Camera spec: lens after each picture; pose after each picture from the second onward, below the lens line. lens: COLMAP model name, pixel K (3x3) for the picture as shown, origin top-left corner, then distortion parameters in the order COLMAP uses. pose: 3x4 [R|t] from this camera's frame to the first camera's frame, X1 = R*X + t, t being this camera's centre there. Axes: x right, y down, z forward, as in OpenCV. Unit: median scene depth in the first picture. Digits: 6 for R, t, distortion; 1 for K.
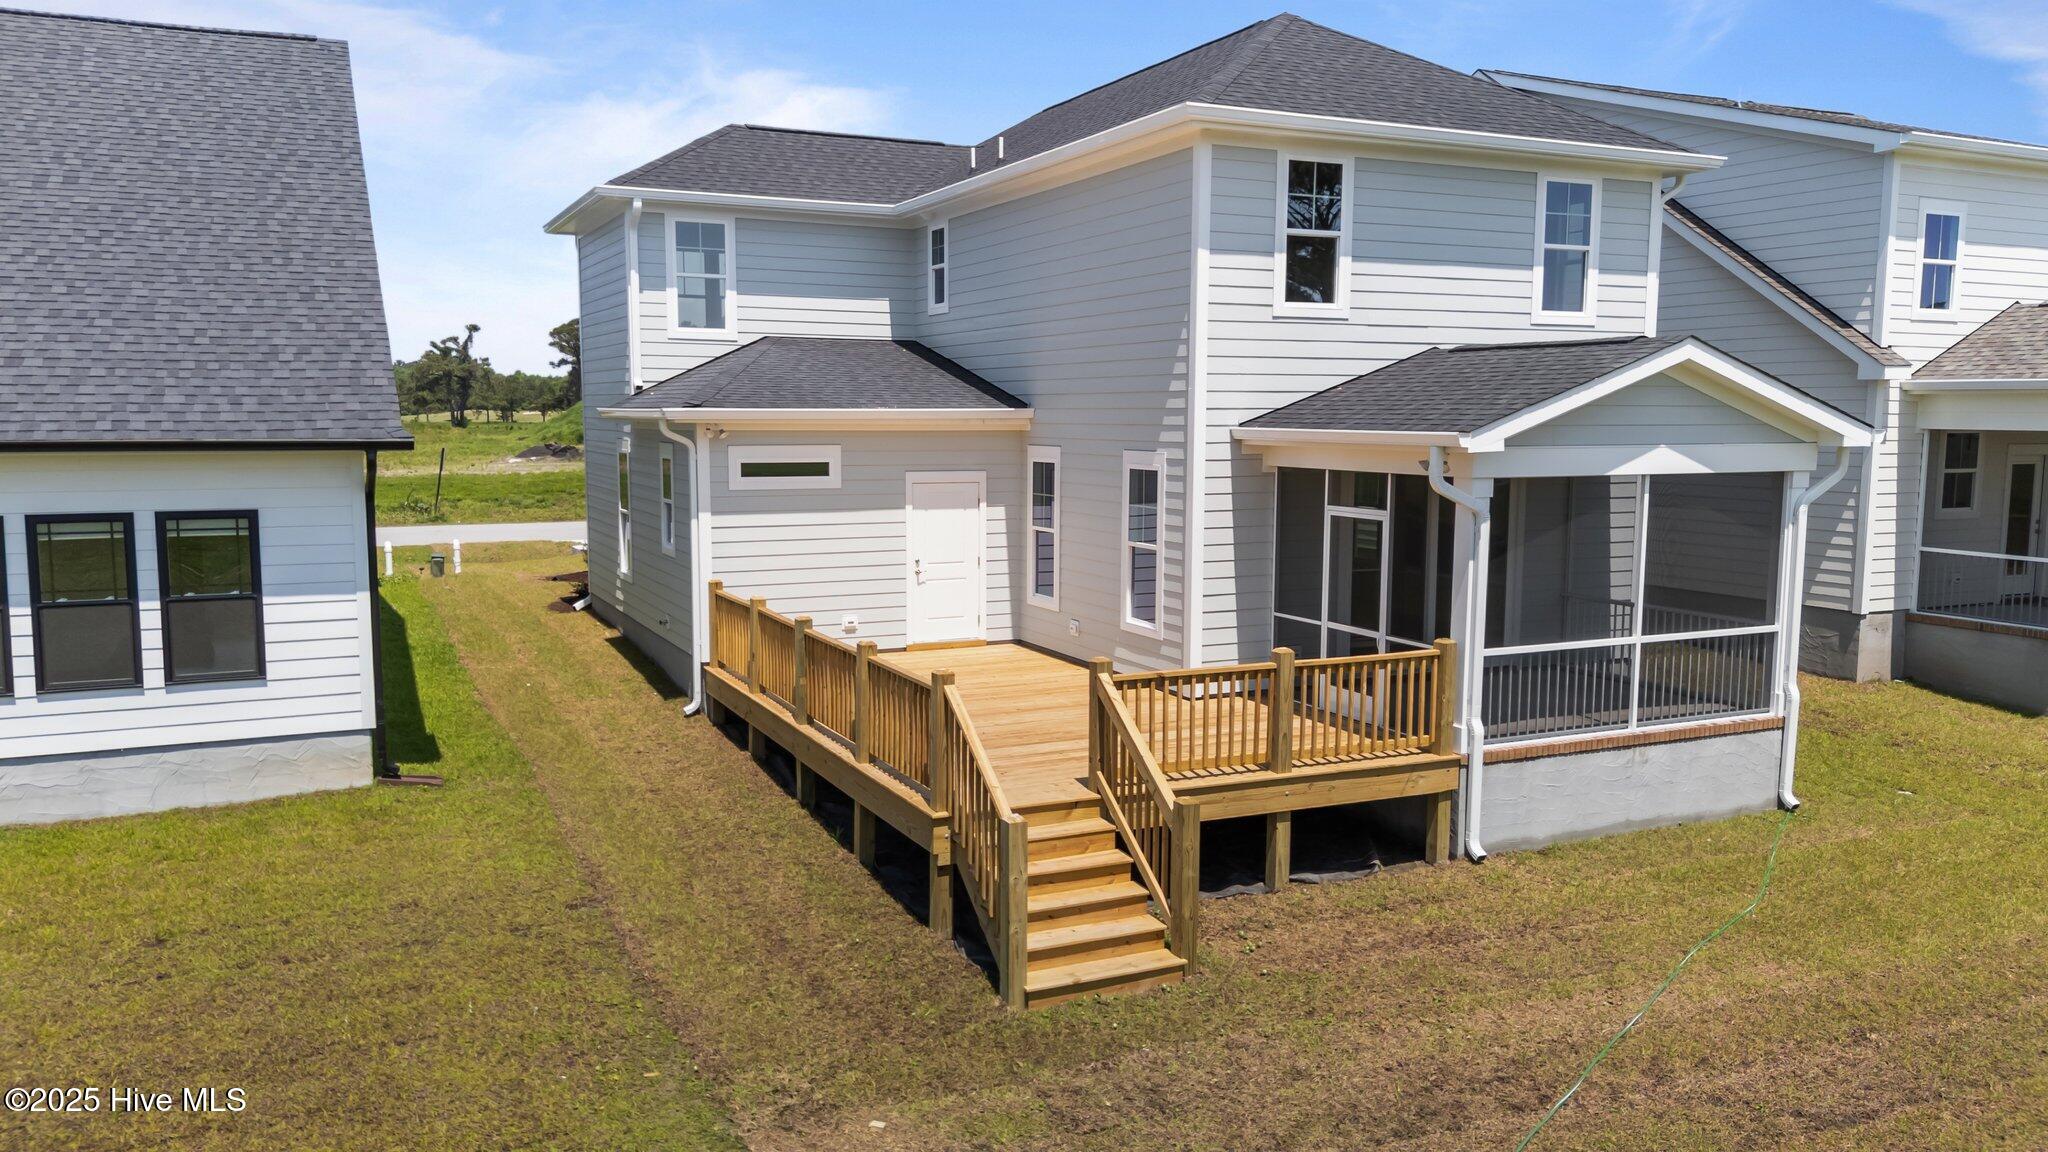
lens RADIAL K [[1505.6, 0, 1025.0], [0, 1505.6, 575.4], [0, 0, 1]] dist [0.051375, -0.038216]
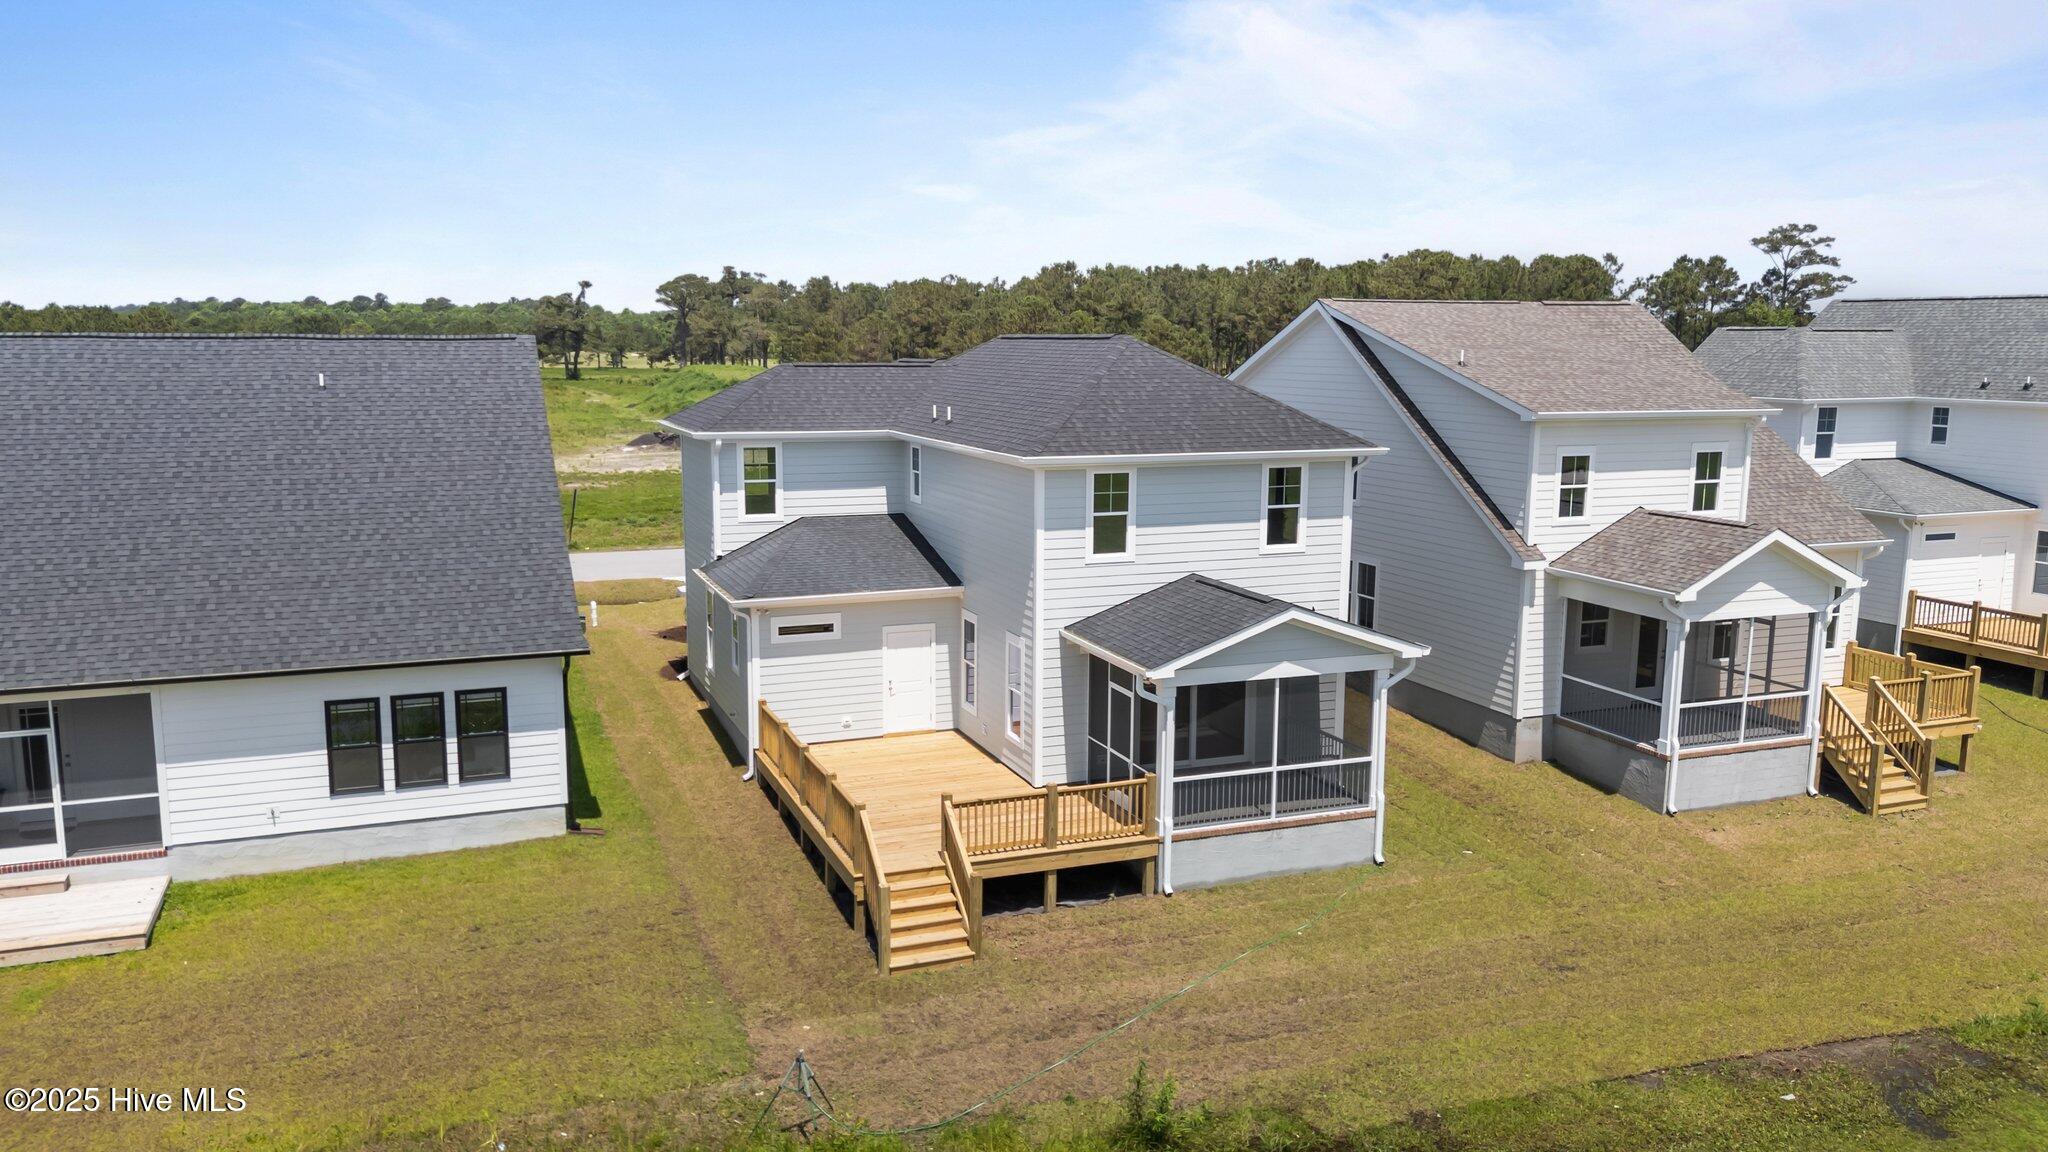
lens RADIAL K [[1498.7, 0, 1023.2], [0, 1498.7, 576.7], [0, 0, 1]] dist [0.083844, -0.094559]
pose [[0.997768, 0.012778, -0.065540, 0.220778], [-0.009572, 0.998753, 0.048997, -0.257112], [0.066084, -0.048261, 0.996646, -0.725169]]
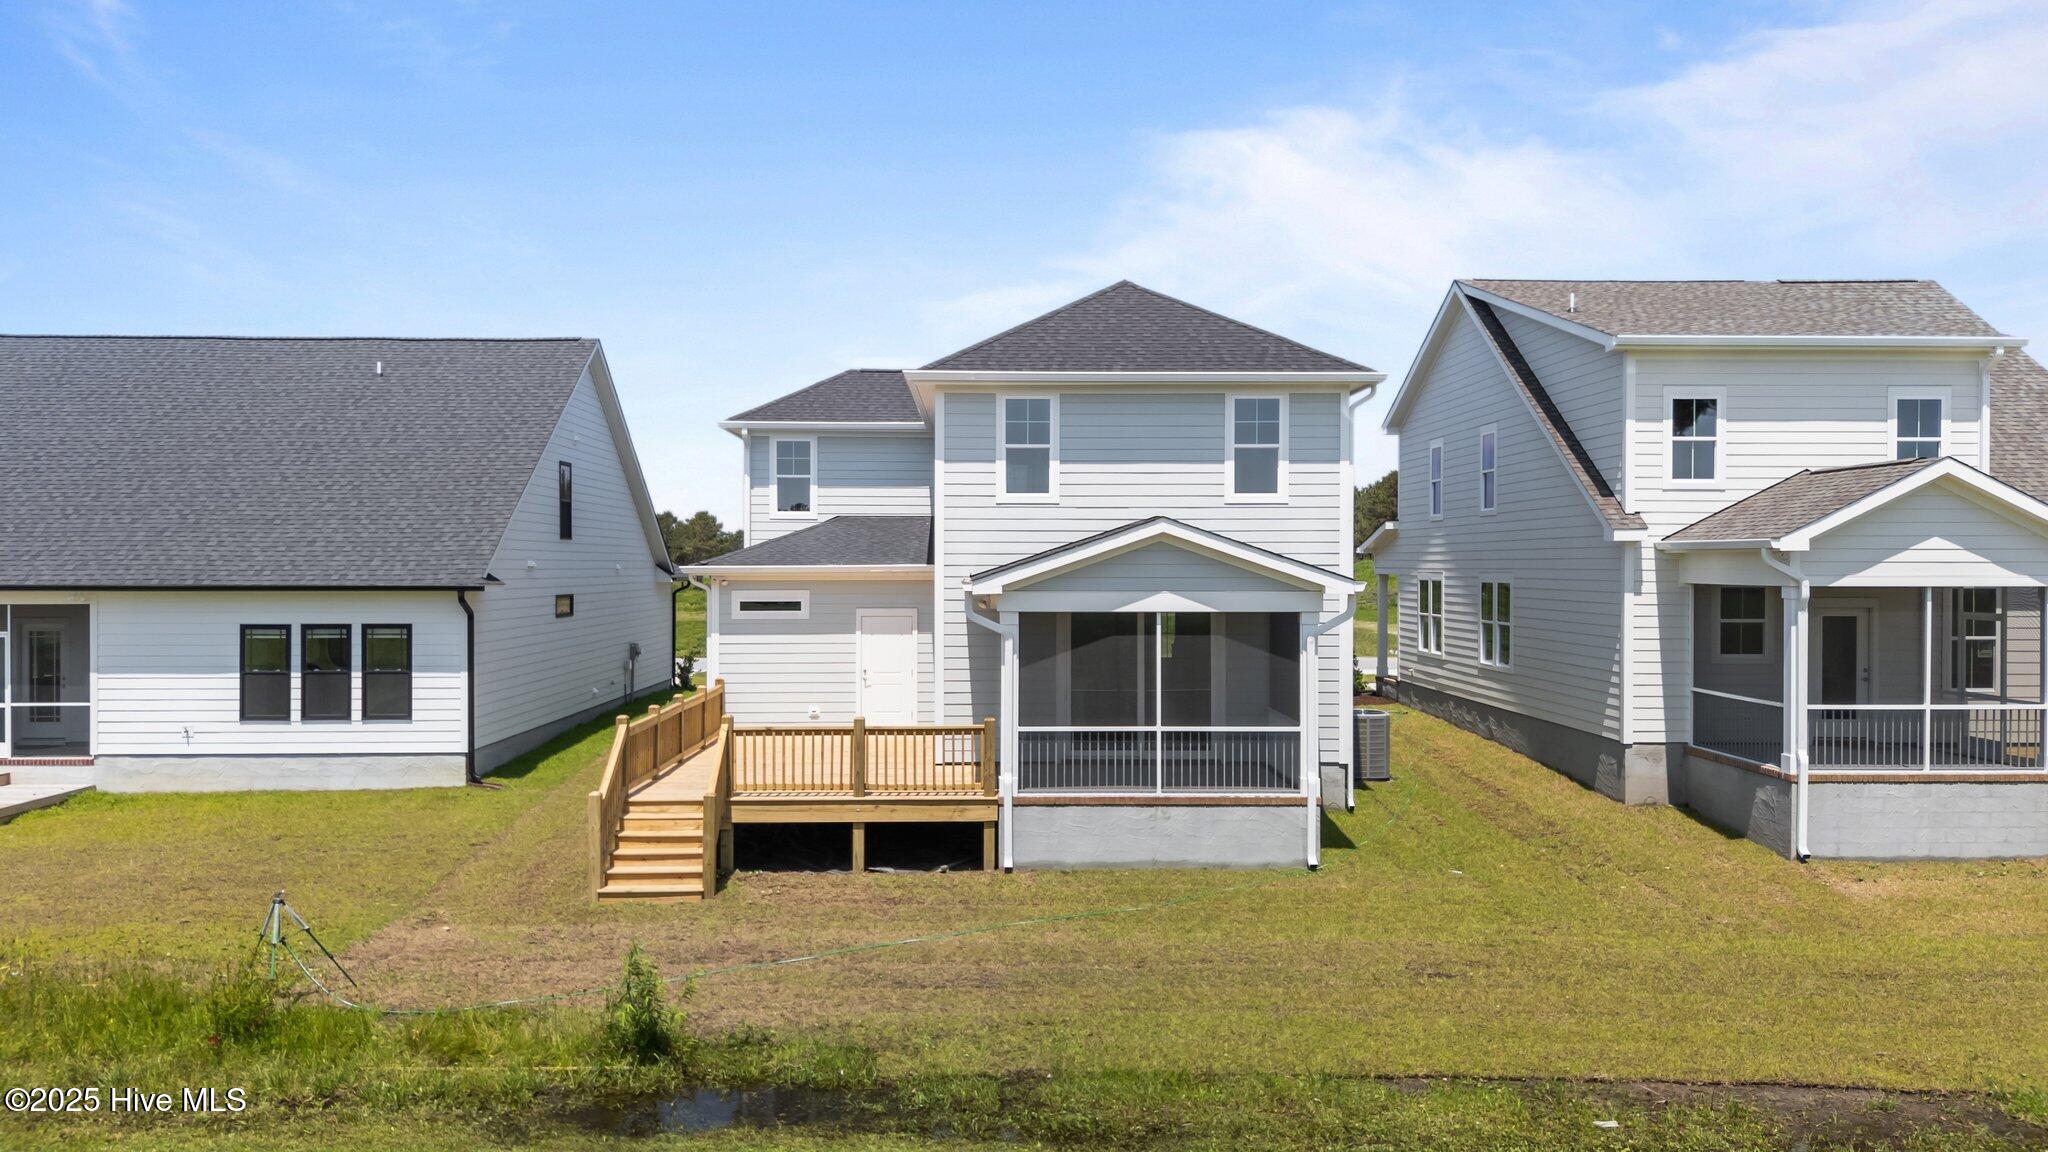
lens RADIAL K [[1498.7, 0, 1023.2], [0, 1498.7, 576.7], [0, 0, 1]] dist [0.083844, -0.094559]
pose [[0.914273, 0.000523, -0.405099, 0.836023], [-0.041870, 0.994766, -0.093211, 0.035975], [0.402929, 0.102182, 0.909509, -0.324300]]
